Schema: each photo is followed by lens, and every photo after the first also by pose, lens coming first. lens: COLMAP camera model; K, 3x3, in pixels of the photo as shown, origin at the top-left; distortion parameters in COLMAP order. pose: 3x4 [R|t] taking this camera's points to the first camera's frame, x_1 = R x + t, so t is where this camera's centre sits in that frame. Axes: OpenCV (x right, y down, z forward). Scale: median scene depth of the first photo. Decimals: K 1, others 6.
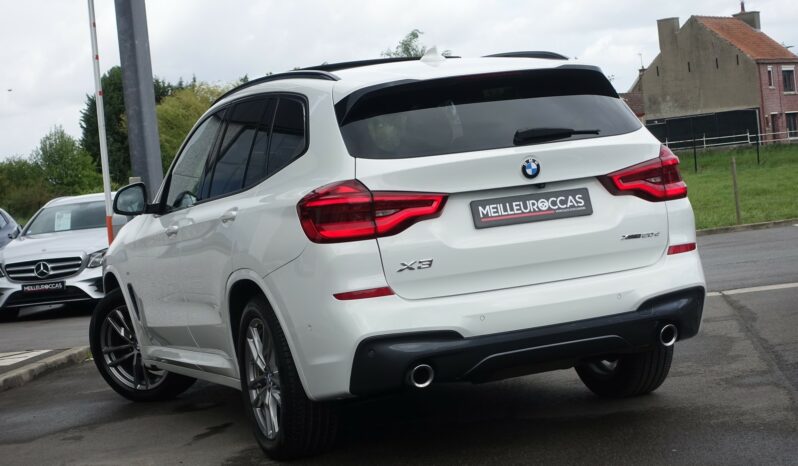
lens RADIAL K [[1590.4, 0, 399.0], [0, 1590.4, 233.0], [0, 0, 1]] dist [0.003793, -0.027857]
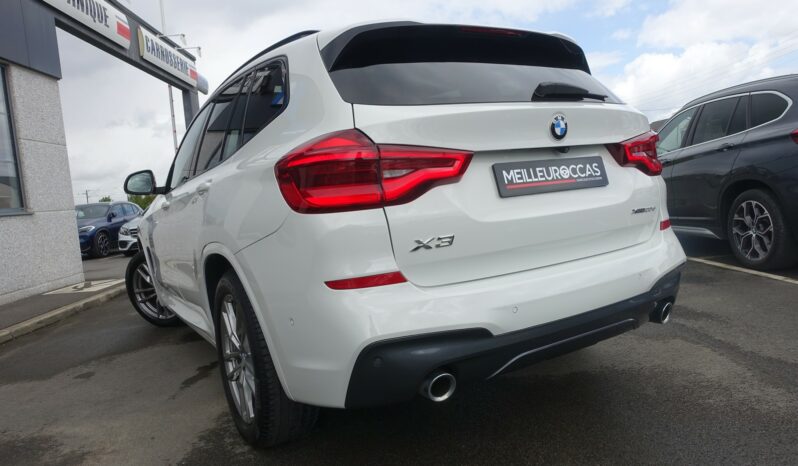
lens RADIAL K [[538.8, 0, 399.0], [0, 538.8, 233.0], [0, 0, 1]] dist [-0.005892, 0.003685]
pose [[0.985912, 0.004304, 0.167207, -0.047934], [-0.008785, 0.999621, 0.026071, 0.008576], [-0.167032, -0.027173, 0.985577, 0.722273]]
